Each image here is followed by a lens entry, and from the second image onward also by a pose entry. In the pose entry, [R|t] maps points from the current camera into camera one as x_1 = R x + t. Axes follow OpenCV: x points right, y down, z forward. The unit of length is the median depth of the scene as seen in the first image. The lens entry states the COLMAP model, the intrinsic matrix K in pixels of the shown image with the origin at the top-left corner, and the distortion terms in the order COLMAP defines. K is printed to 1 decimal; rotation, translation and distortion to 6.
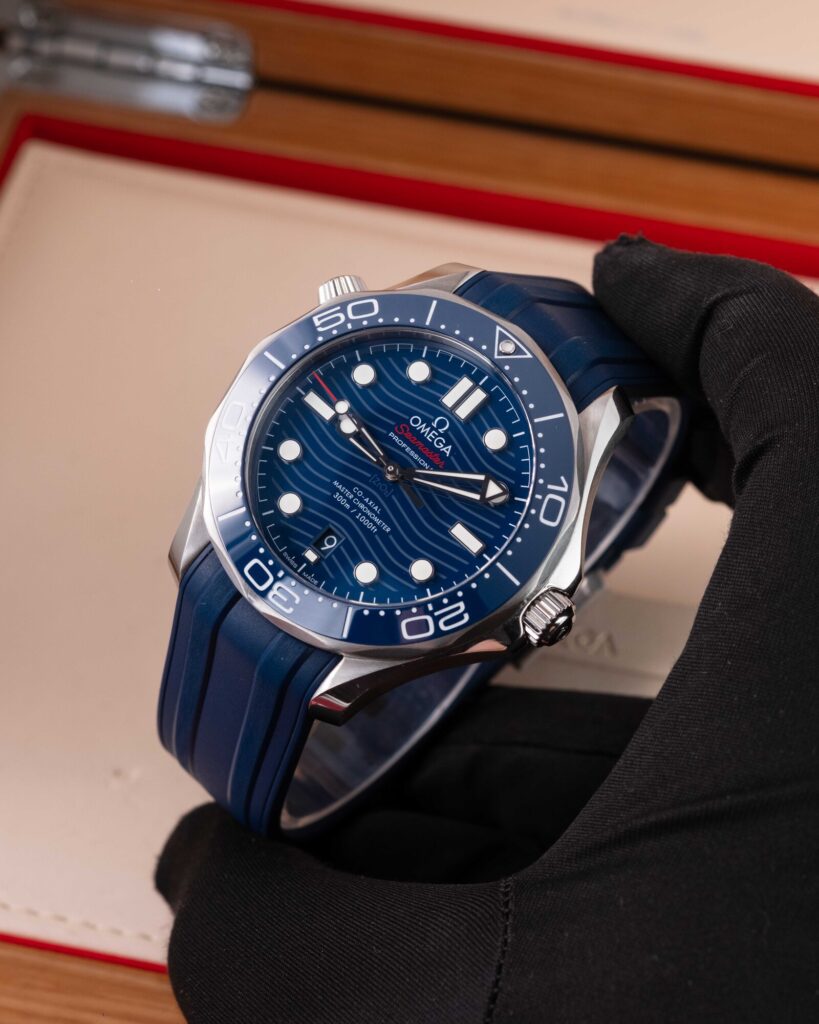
lens RADIAL K [[4386.9, 0, 414.9], [0, 4386.9, 520.8], [0, 0, 1]] dist [0.375297, 0.000000]
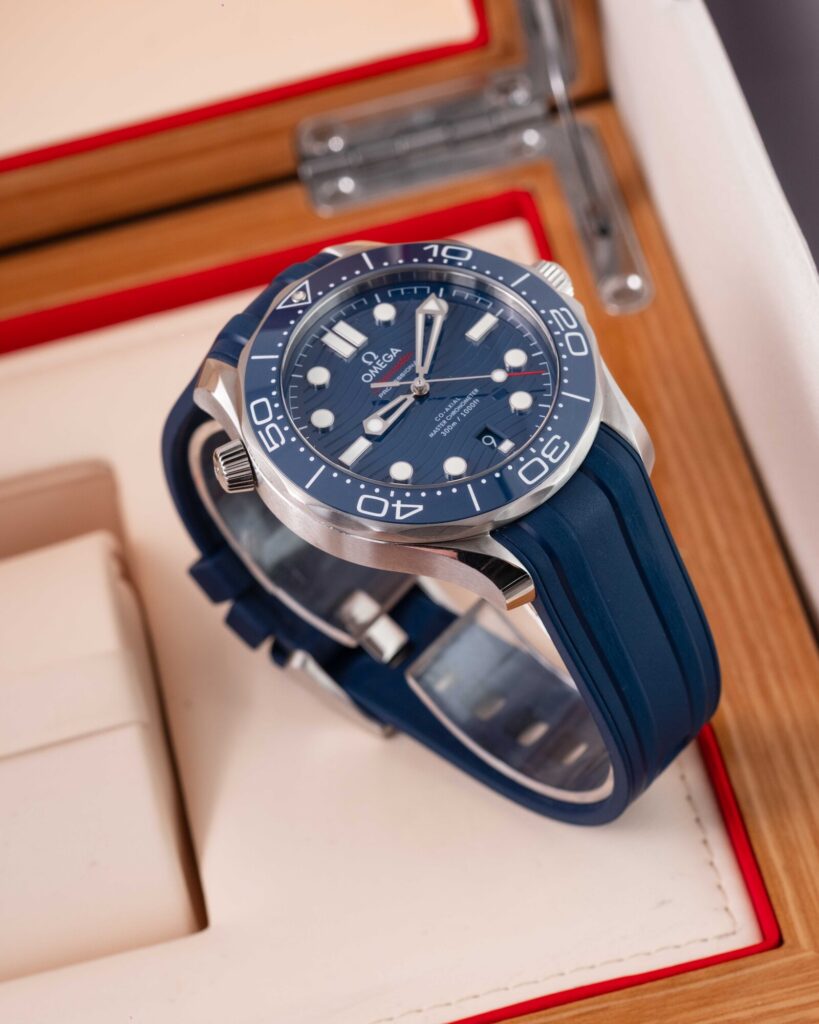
lens RADIAL K [[4386.9, 0, 407.4], [0, 4386.9, 504.2], [0, 0, 1]] dist [0.375297, 0.000000]
pose [[-0.069018, -0.729731, 0.680242, -0.738862], [0.965187, 0.123597, 0.230518, -0.252471], [-0.252292, 0.672470, 0.695796, 0.288594]]
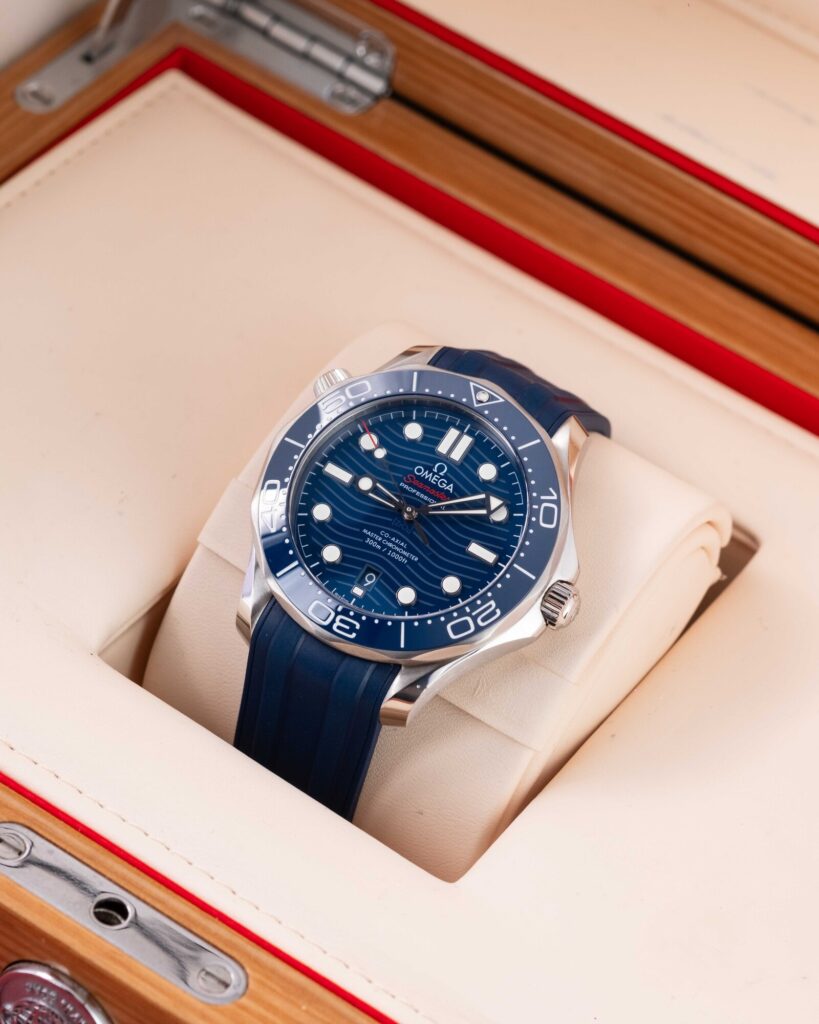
lens RADIAL K [[4386.9, 0, 408.9], [0, 4386.9, 511.5], [0, 0, 1]] dist [0.375297, 0.000000]
pose [[0.977028, -0.174990, 0.121633, -0.152831], [0.187821, 0.976736, -0.103486, 0.113963], [-0.100694, 0.123954, 0.987166, -0.198153]]
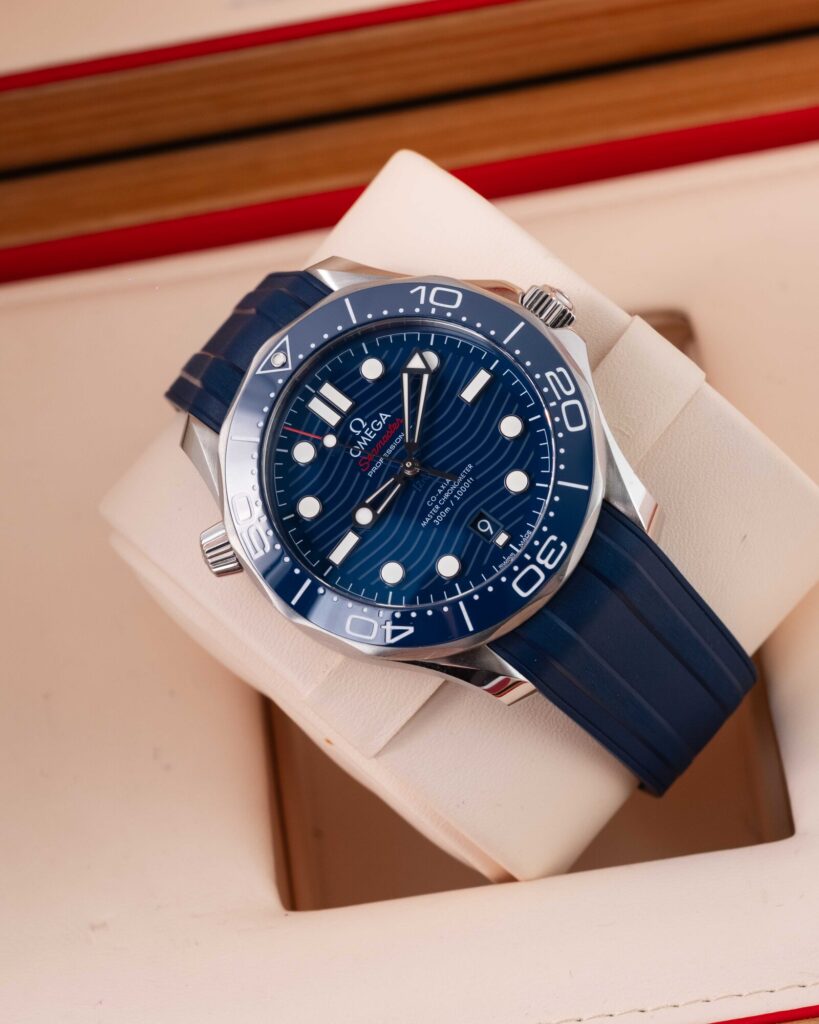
lens RADIAL K [[4386.9, 0, 410.0], [0, 4386.9, 522.2], [0, 0, 1]] dist [0.375297, 0.000000]
pose [[-0.067908, -0.941298, 0.330677, -0.343716], [0.986744, -0.014401, 0.161645, -0.171194], [-0.147394, 0.337270, 0.929798, 0.084456]]
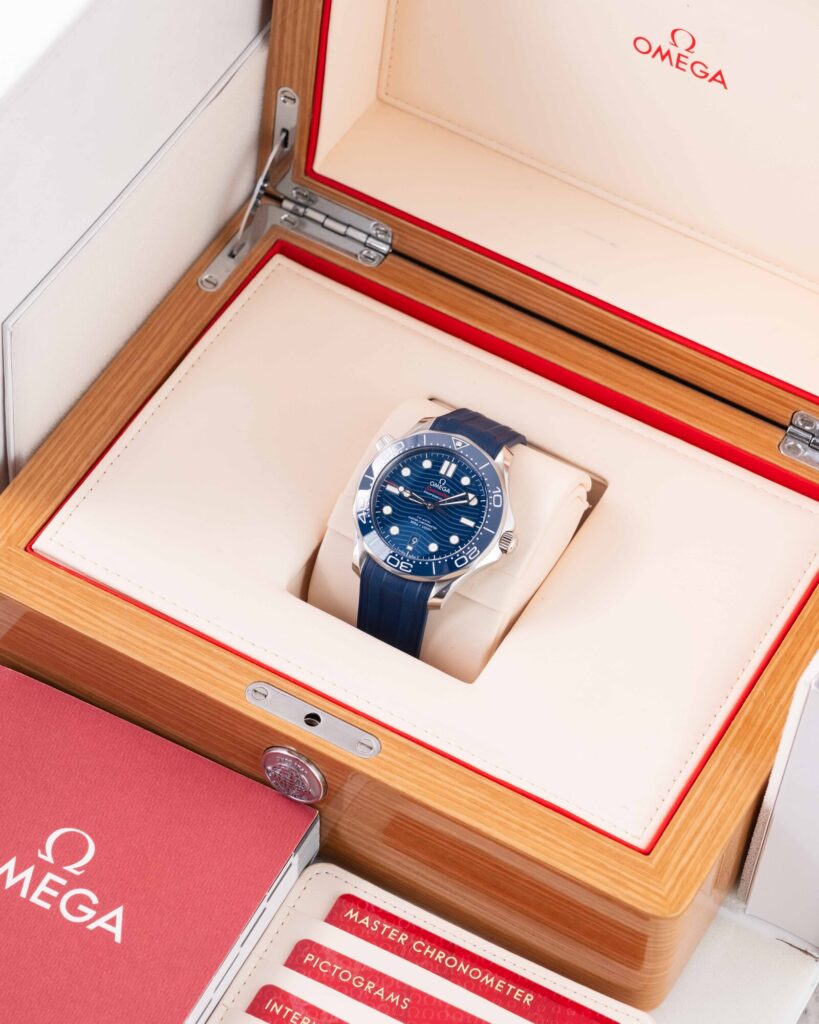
lens RADIAL K [[4386.9, 0, 409.8], [0, 4386.9, 513.5], [0, 0, 1]] dist [0.375297, 0.000000]
pose [[0.949636, -0.300088, 0.090213, -0.240911], [0.301601, 0.953429, -0.003306, -0.002307], [-0.085020, 0.030348, 0.995917, -1.467758]]
